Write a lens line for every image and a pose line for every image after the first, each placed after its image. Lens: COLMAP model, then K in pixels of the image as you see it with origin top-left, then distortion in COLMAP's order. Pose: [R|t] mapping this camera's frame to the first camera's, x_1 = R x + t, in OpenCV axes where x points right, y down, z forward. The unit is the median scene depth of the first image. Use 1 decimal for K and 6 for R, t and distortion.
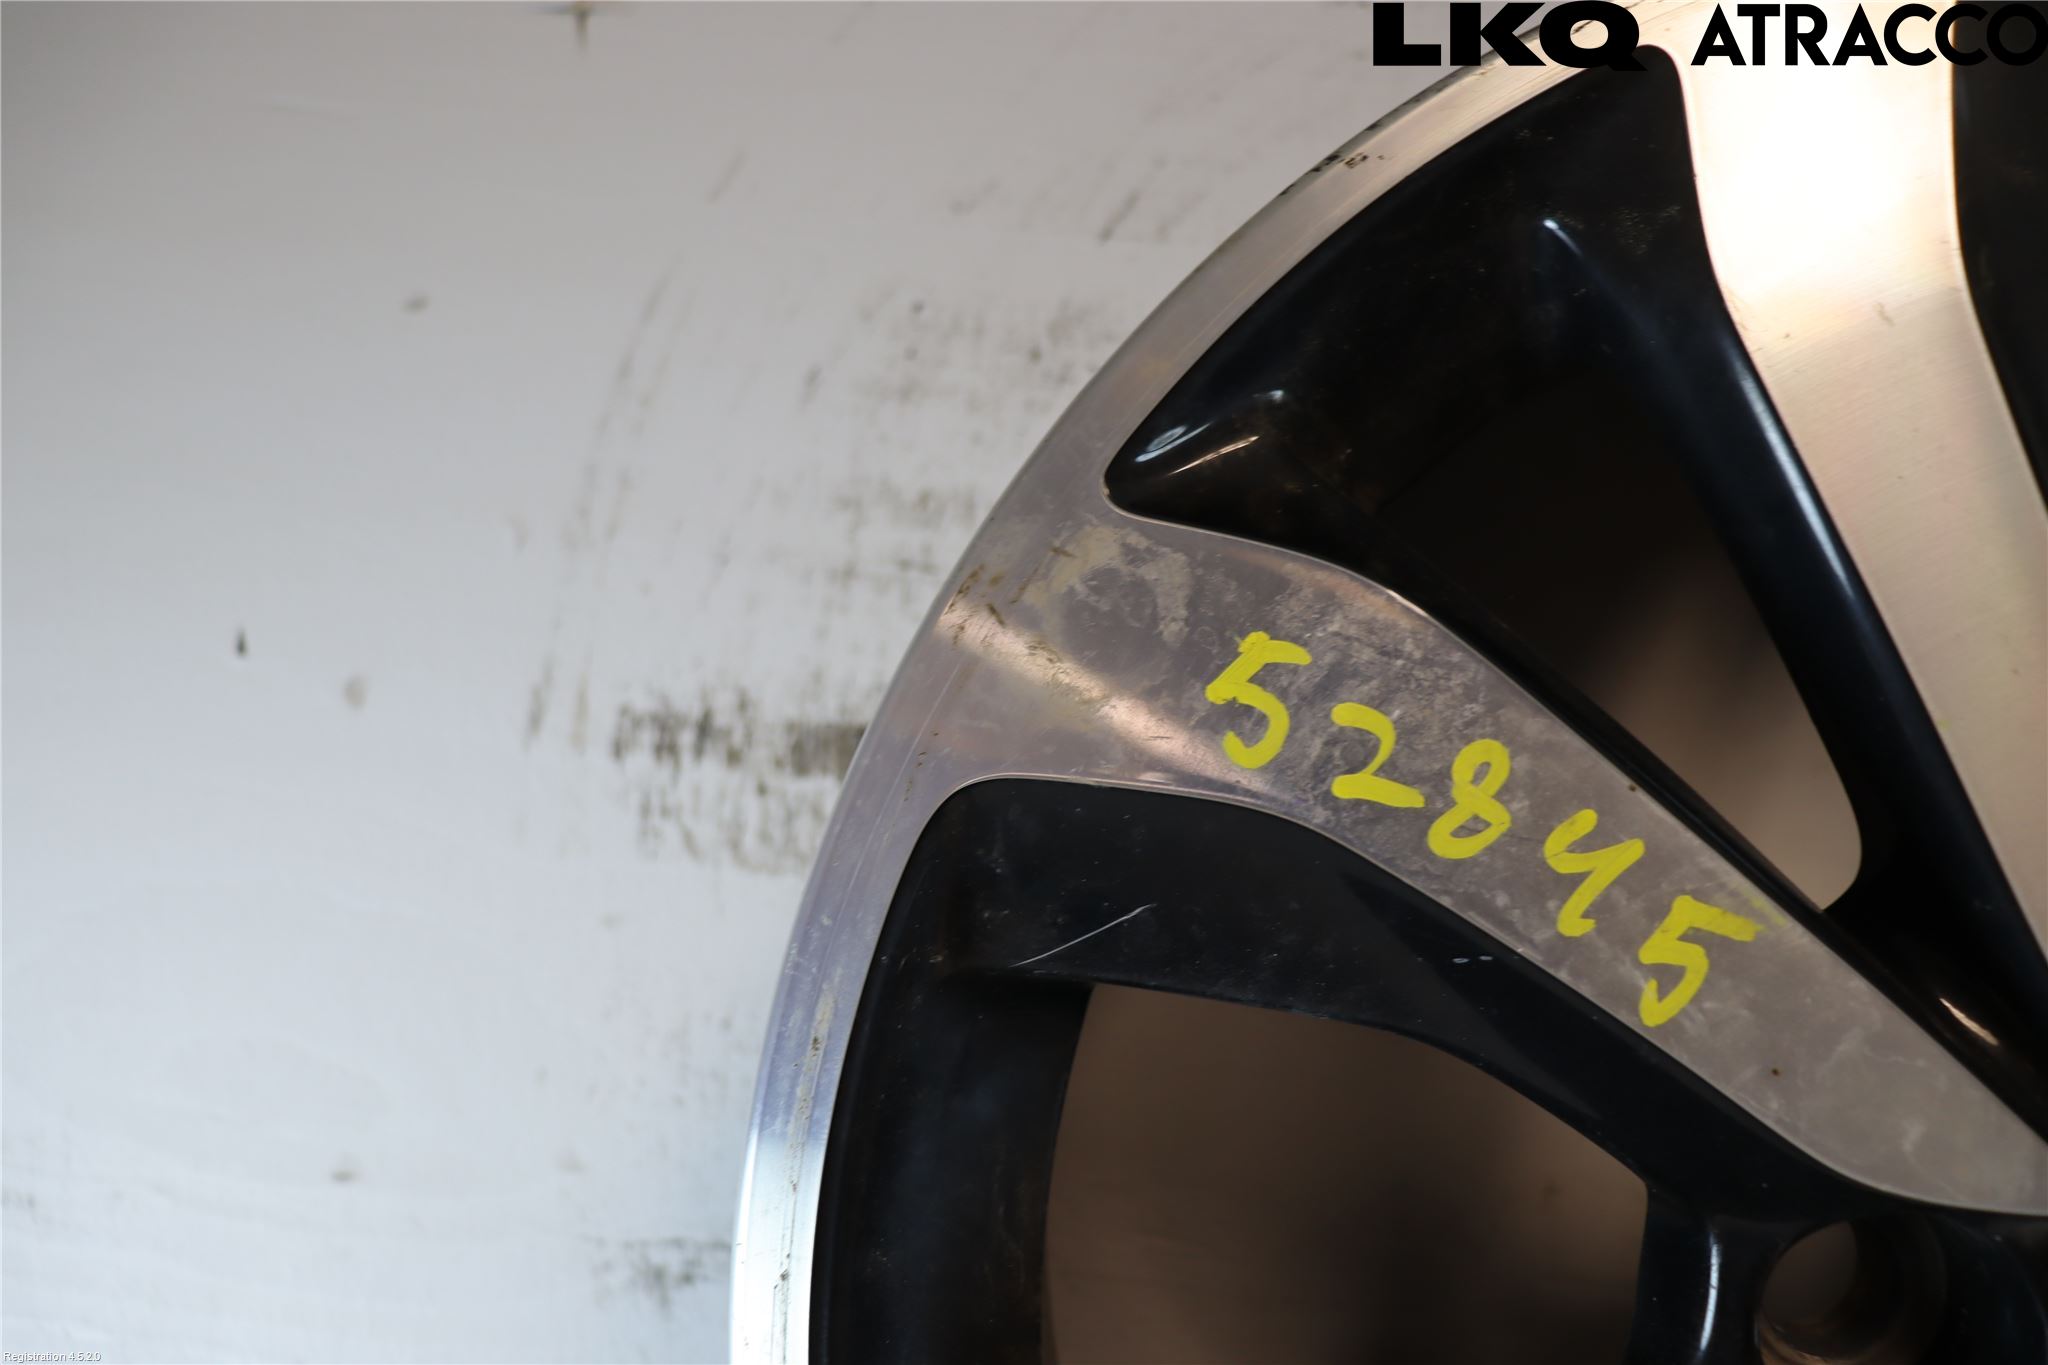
lens RADIAL K [[1611.6, 0, 1024.0], [0, 1611.6, 682.5], [0, 0, 1]] dist [-0.196001, 0.124065]
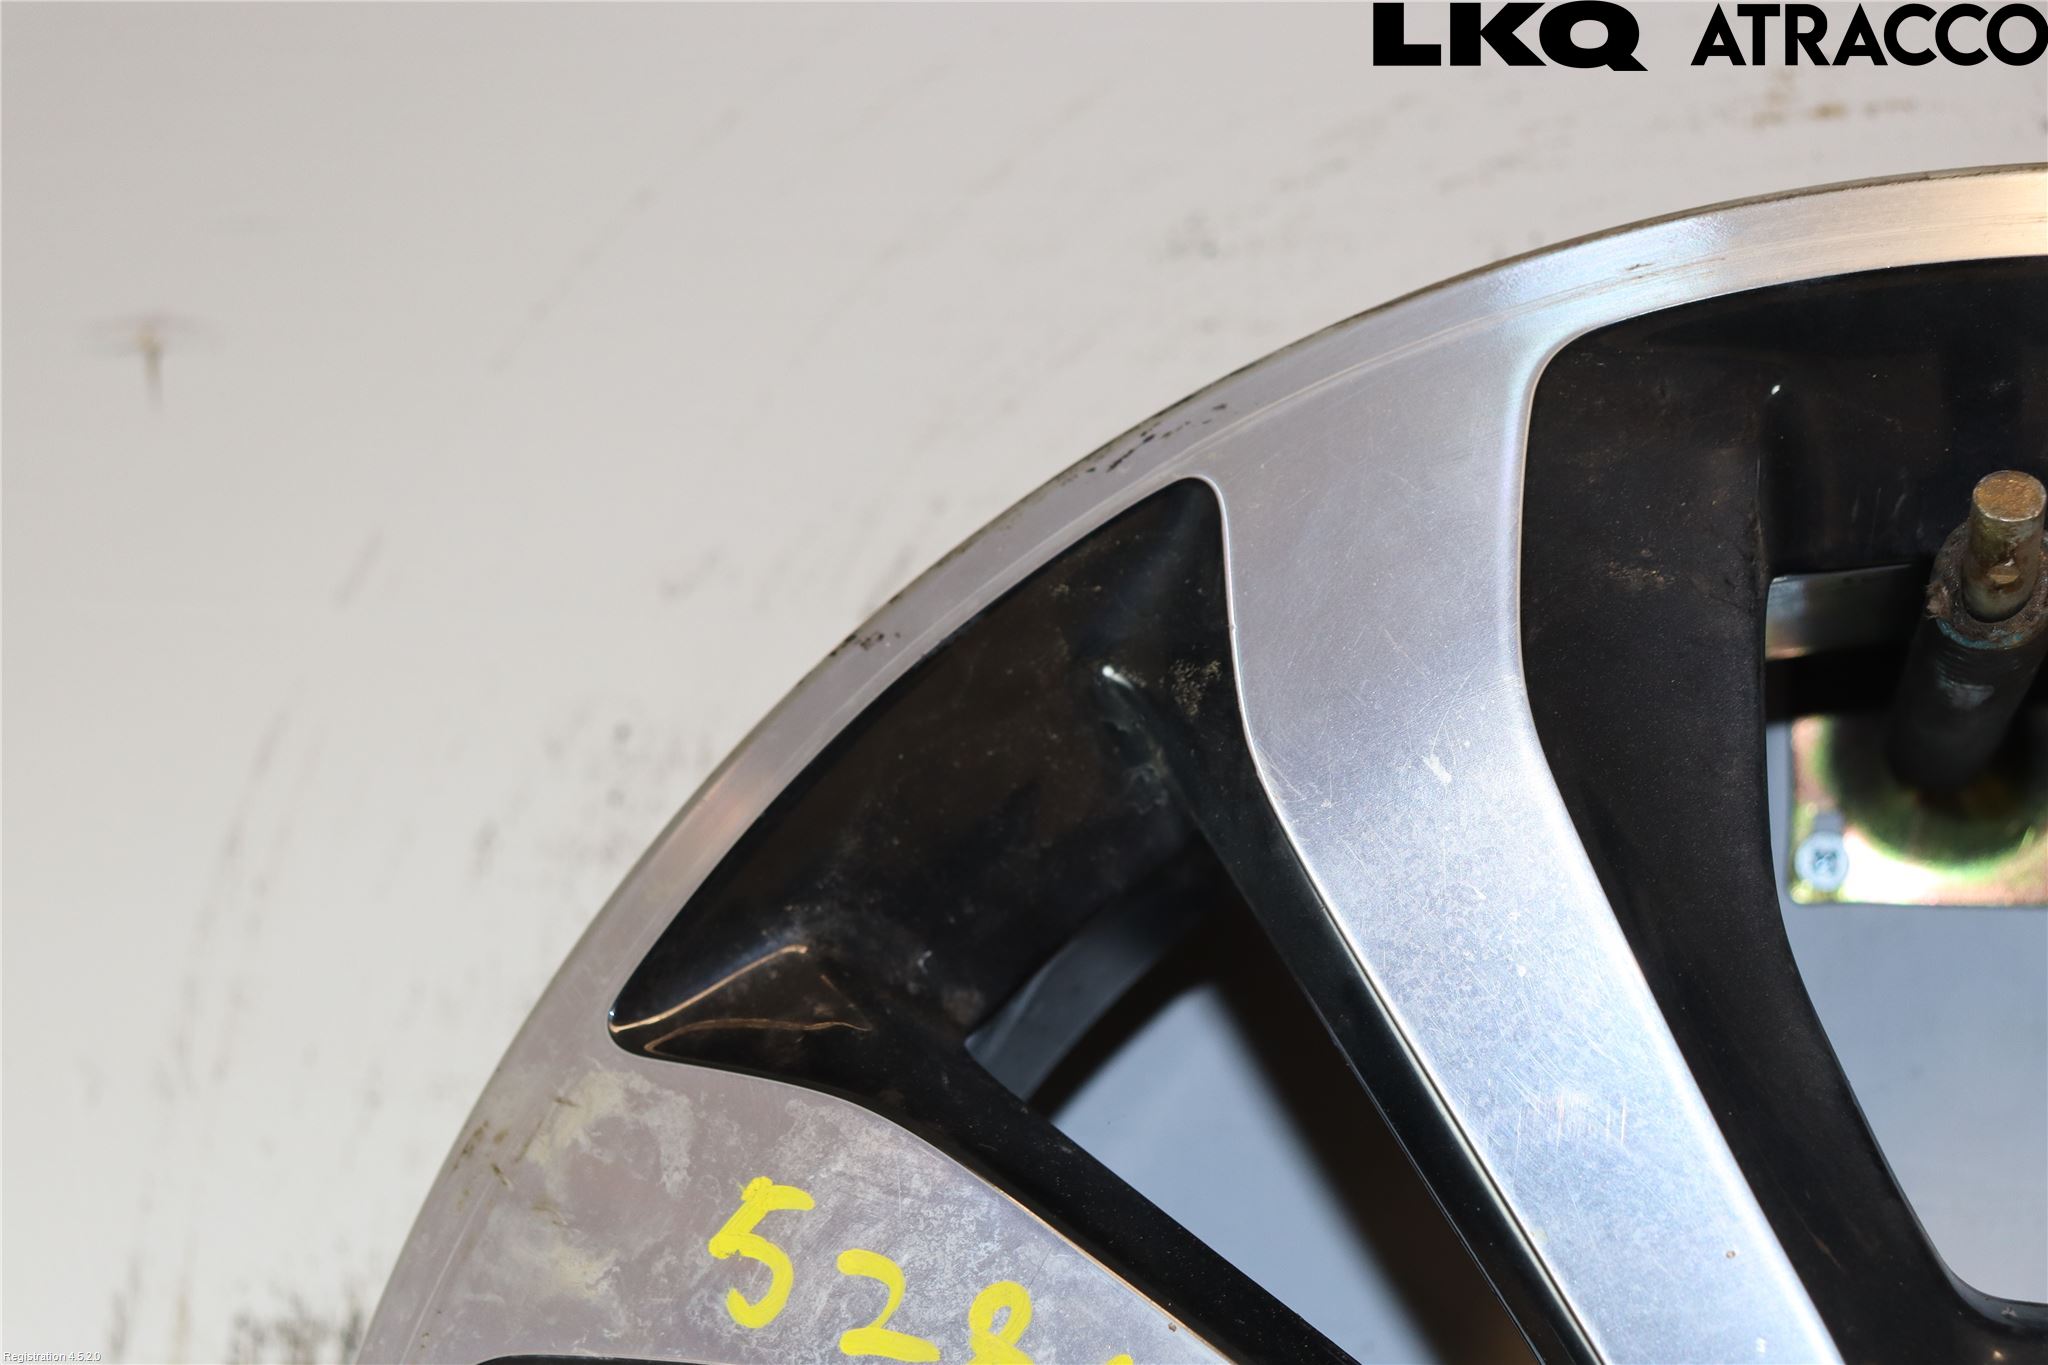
lens RADIAL K [[3562.6, 0, 1024.0], [0, 3562.6, 682.5], [0, 0, 1]] dist [0.107616, -0.036189]
pose [[0.989147, -0.078083, -0.124466, 0.576279], [0.057354, 0.985091, -0.162191, 0.030318], [0.135275, 0.153292, 0.978878, -1.039791]]
